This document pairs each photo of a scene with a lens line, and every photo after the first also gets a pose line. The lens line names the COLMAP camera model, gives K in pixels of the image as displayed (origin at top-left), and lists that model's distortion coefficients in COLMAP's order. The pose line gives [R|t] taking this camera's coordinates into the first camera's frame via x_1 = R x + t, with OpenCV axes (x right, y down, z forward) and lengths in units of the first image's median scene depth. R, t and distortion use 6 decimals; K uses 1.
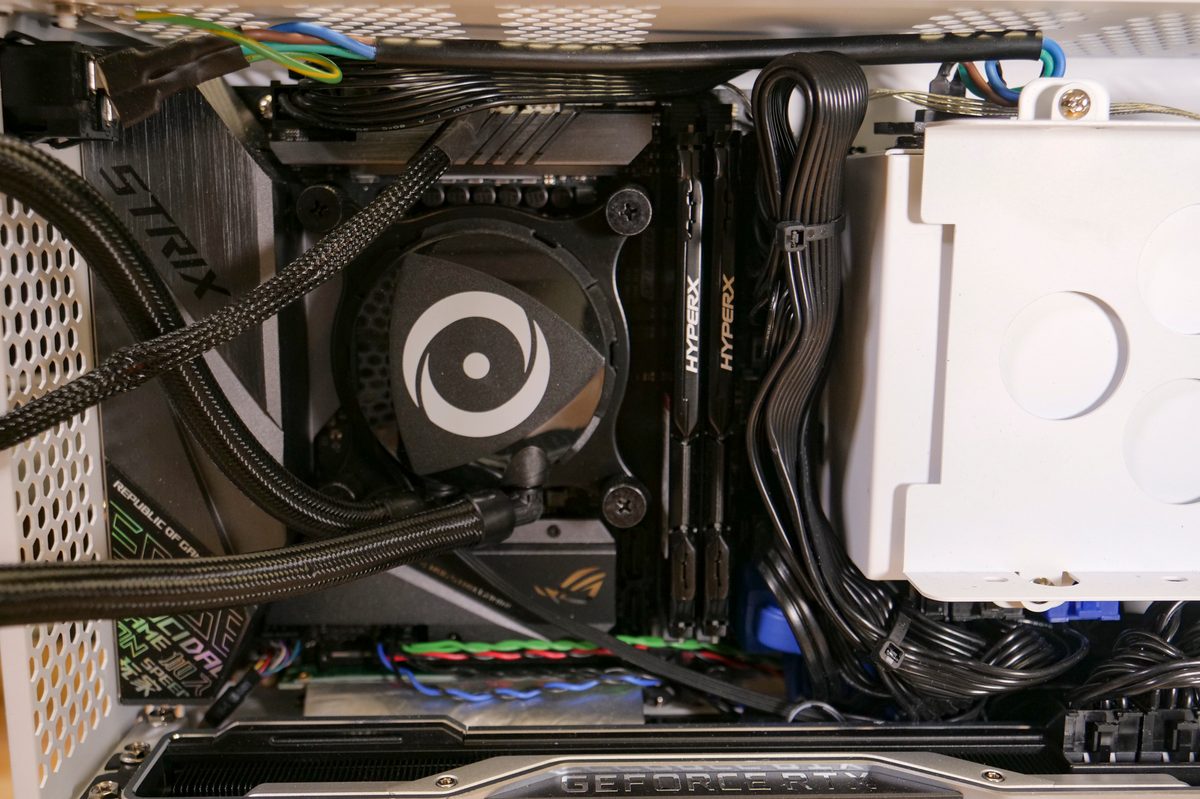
lens RADIAL K [[1132.5, 0, 597.0], [0, 1132.5, 401.7], [0, 0, 1]] dist [0.011862, 0.000000]
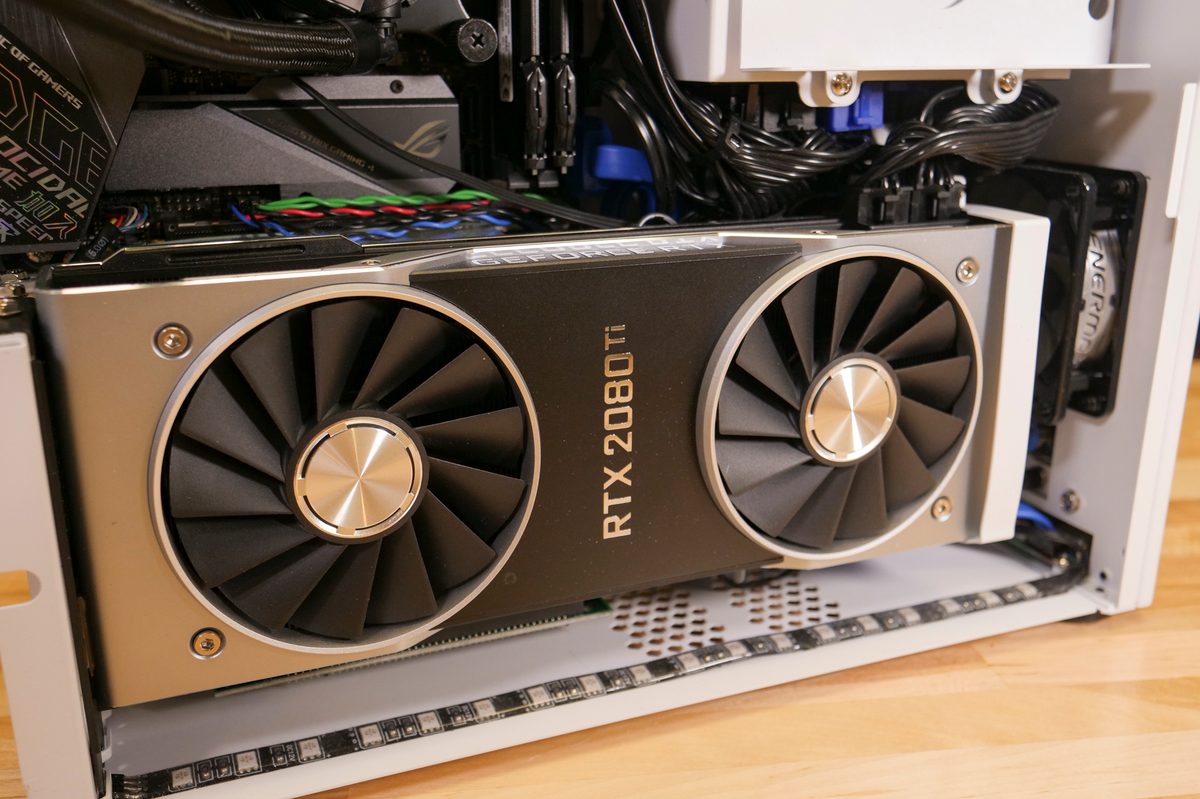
lens RADIAL K [[1132.5, 0, 595.4], [0, 1132.5, 395.6], [0, 0, 1]] dist [0.011862, 0.000000]
pose [[0.937678, -0.105016, 0.331258, -0.263597], [0.061562, 0.988367, 0.139075, 0.286068], [-0.342010, -0.110015, 0.933234, -0.060008]]
